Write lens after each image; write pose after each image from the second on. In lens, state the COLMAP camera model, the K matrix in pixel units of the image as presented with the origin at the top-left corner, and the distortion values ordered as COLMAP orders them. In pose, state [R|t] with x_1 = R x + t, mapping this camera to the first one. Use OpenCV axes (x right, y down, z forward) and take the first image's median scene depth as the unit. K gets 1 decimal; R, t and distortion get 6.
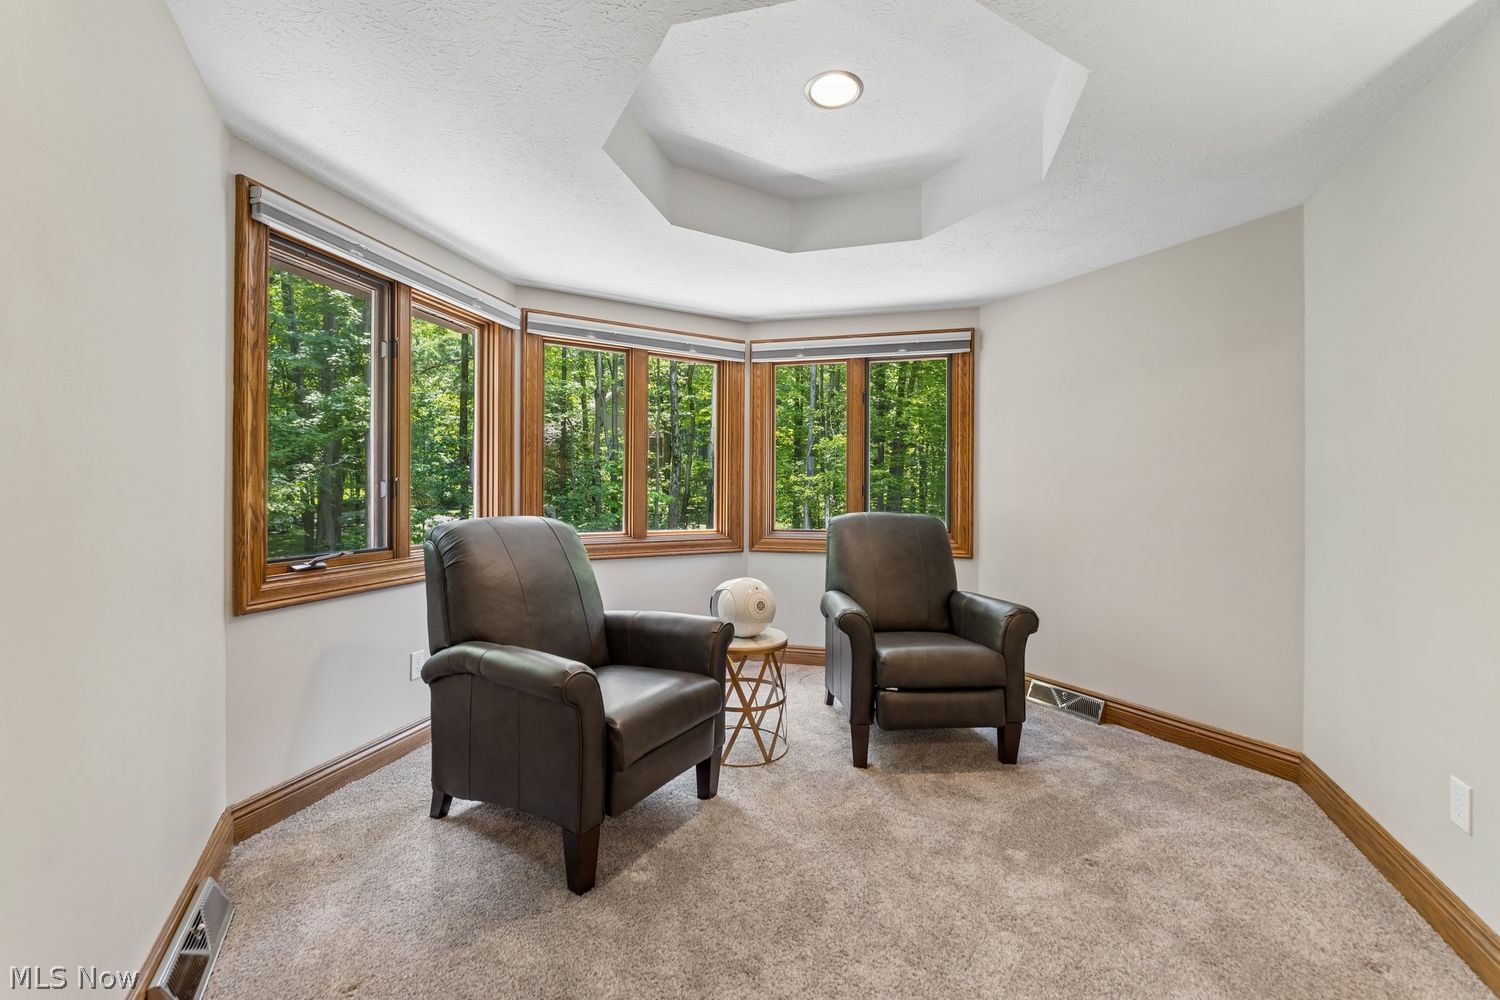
lens RADIAL K [[613.4, 0, 752.1], [0, 613.4, 491.2], [0, 0, 1]] dist [0.001547, 0.000288]
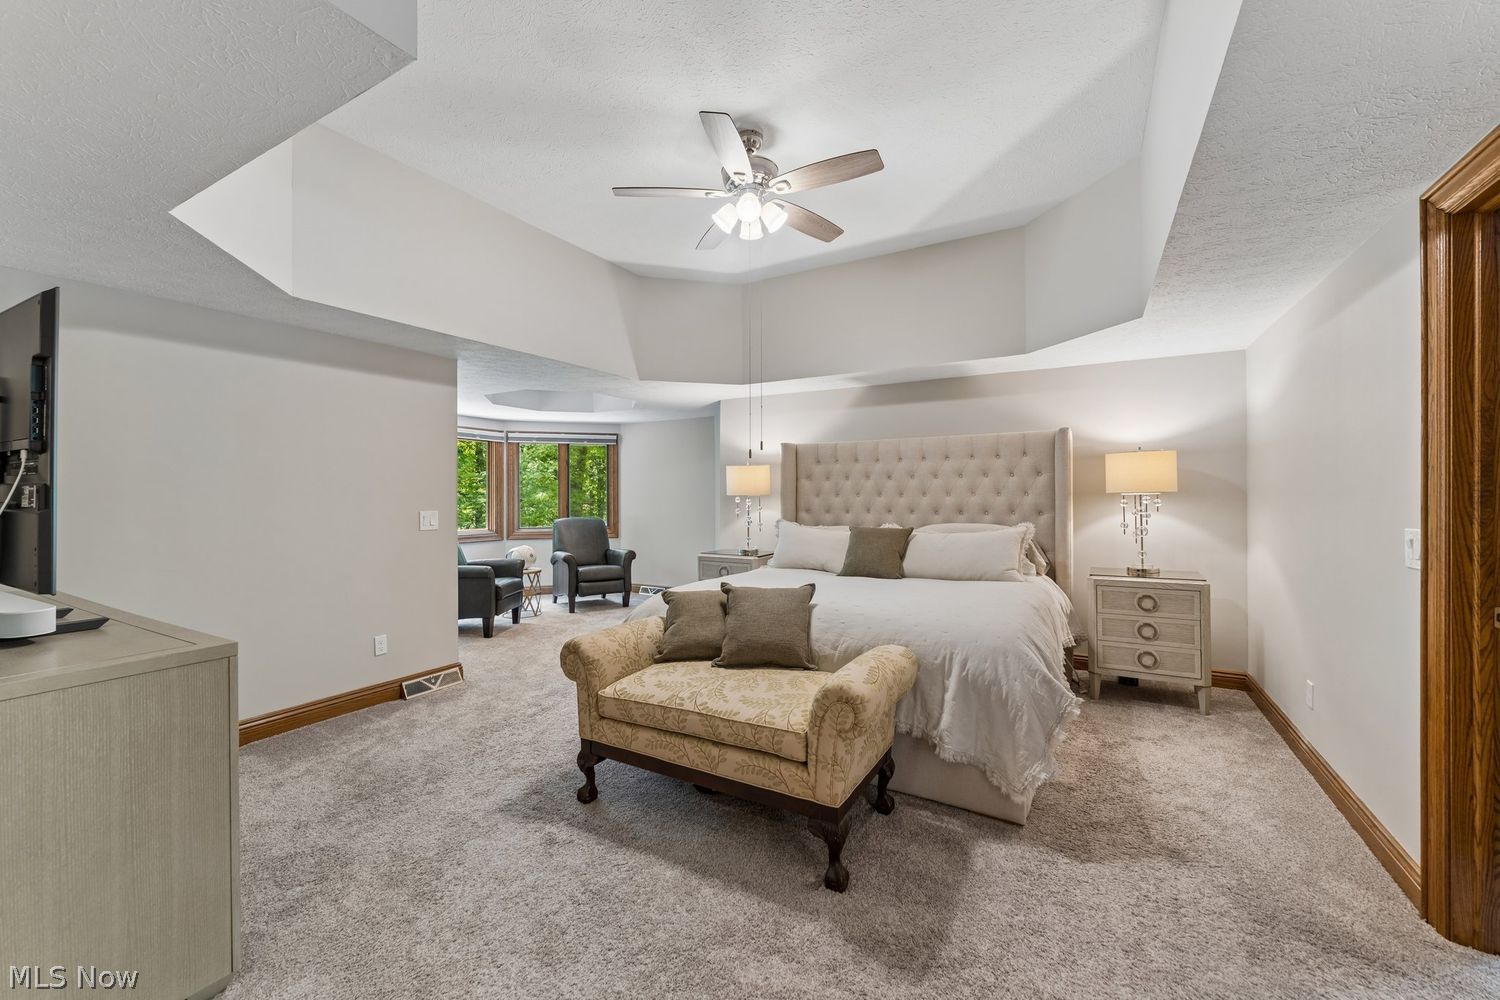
lens RADIAL K [[593.4, 0, 756.4], [0, 593.4, 499.8], [0, 0, 1]] dist [0.000285, -0.000025]
pose [[0.864191, -0.007547, 0.503108, -0.354973], [0.005259, 0.999968, 0.005968, -0.046066], [-0.503137, -0.002512, 0.864203, -1.366604]]
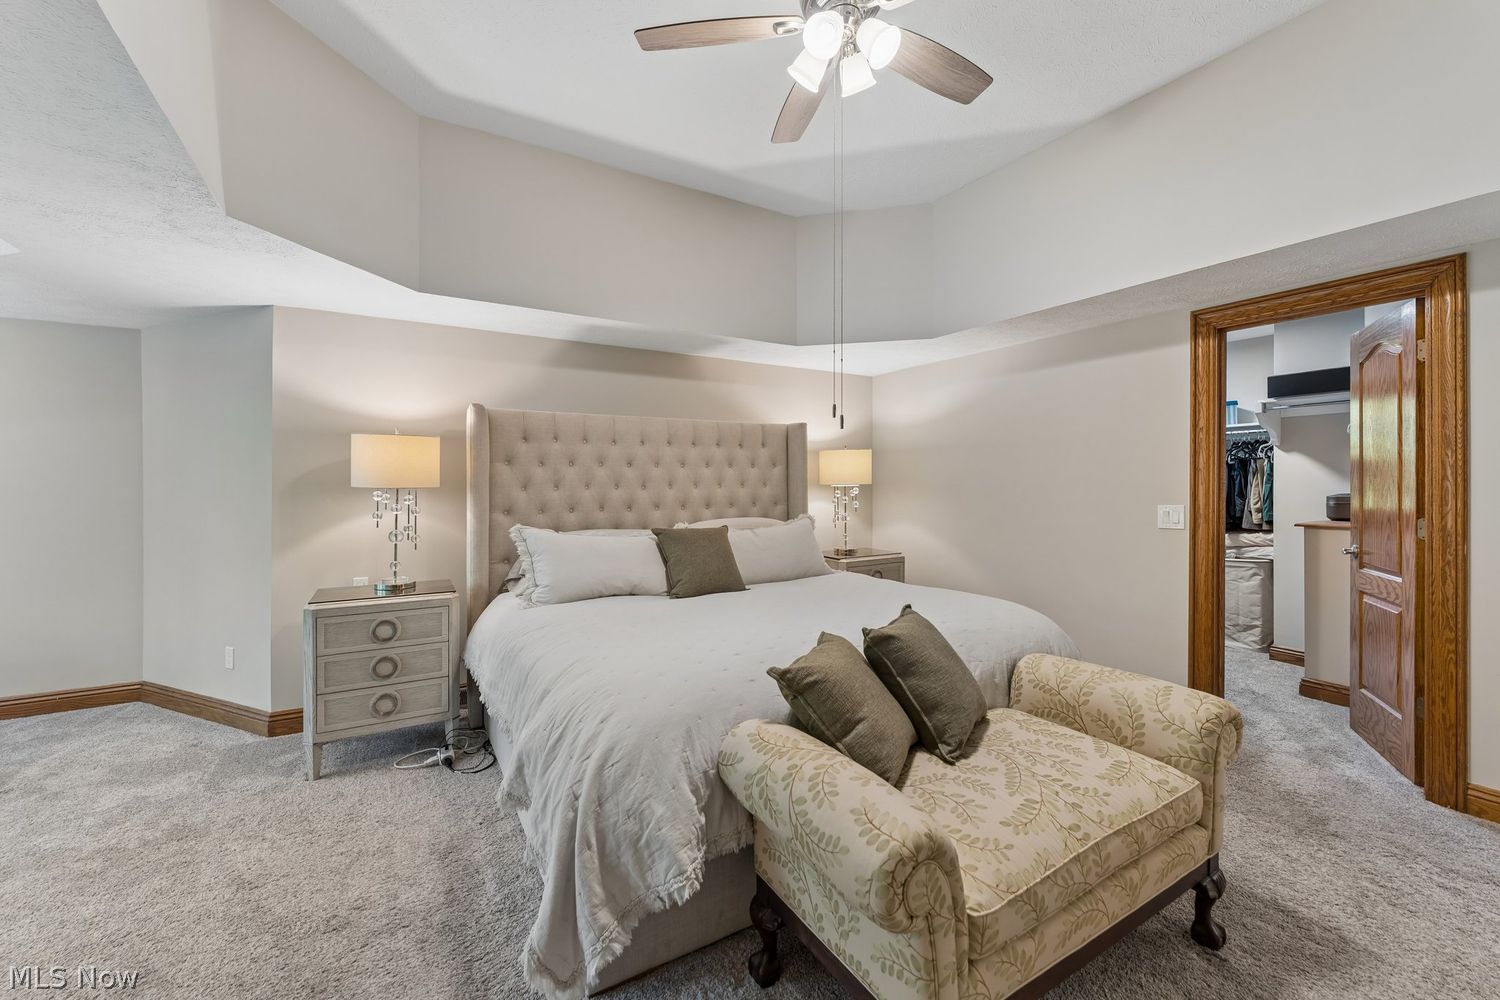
lens RADIAL K [[601.9, 0, 742.2], [0, 601.9, 493.5], [0, 0, 1]] dist [-0.001092, -0.000122]
pose [[-0.004667, -0.010609, 0.999933, -0.501760], [0.010388, 0.999889, 0.010657, -0.044670], [-0.999935, 0.010437, -0.004557, -0.417870]]
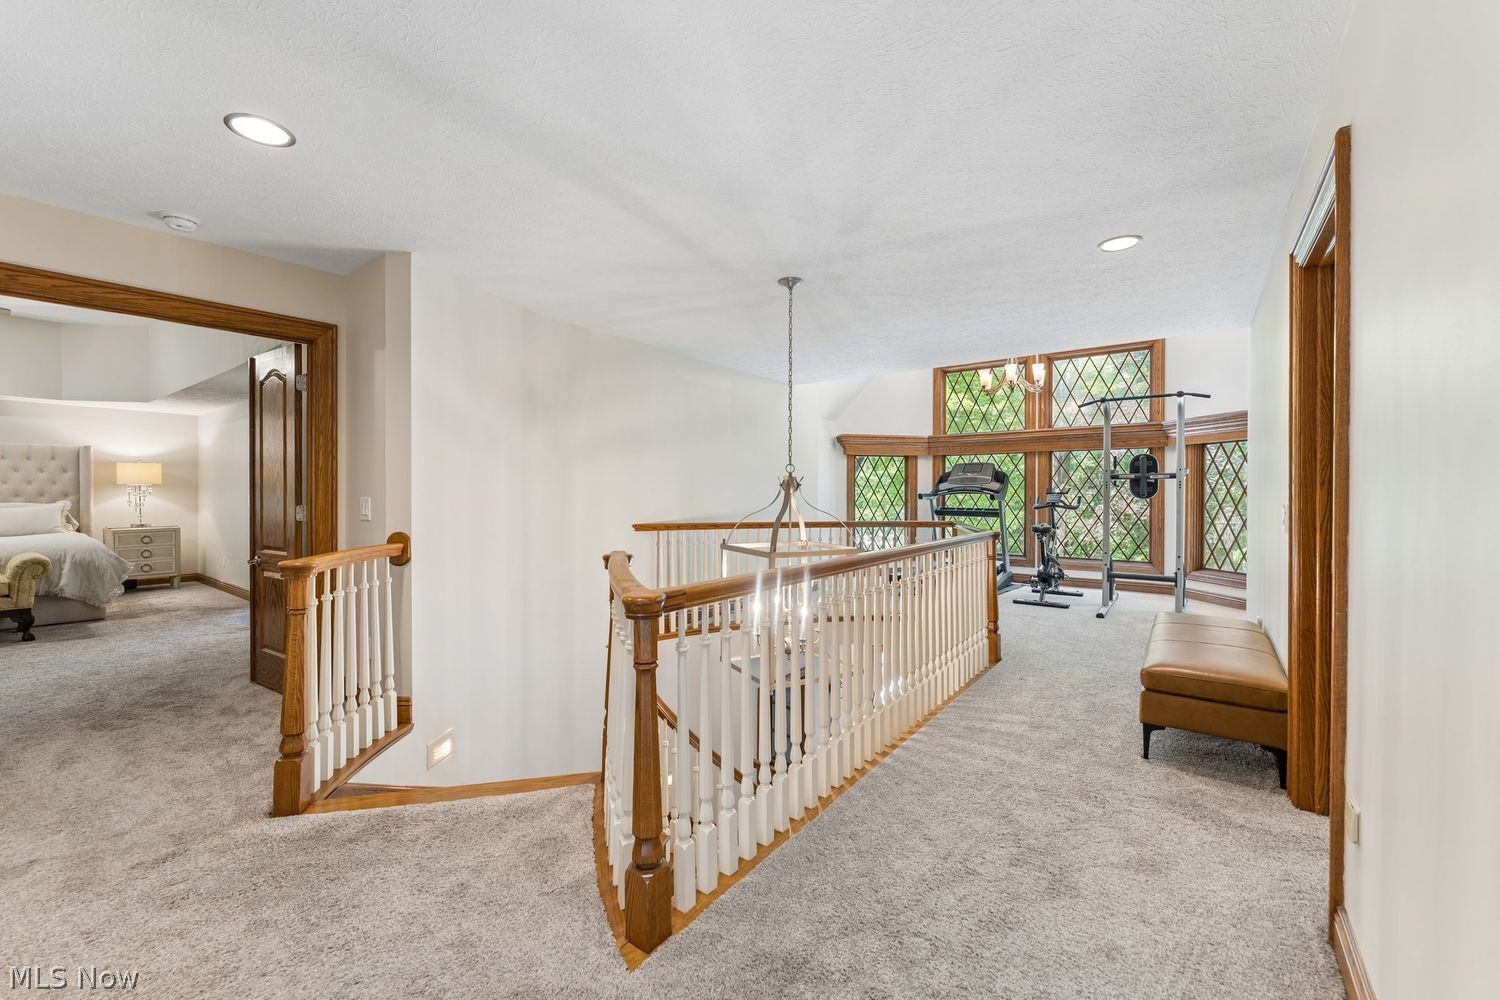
lens RADIAL K [[601.9, 0, 742.2], [0, 601.9, 493.5], [0, 0, 1]] dist [-0.001092, -0.000122]
pose [[-0.381287, -0.004630, 0.924445, -2.171450], [-0.003506, 0.999988, 0.003563, -0.028908], [-0.924450, -0.001883, -0.381299, -2.004655]]
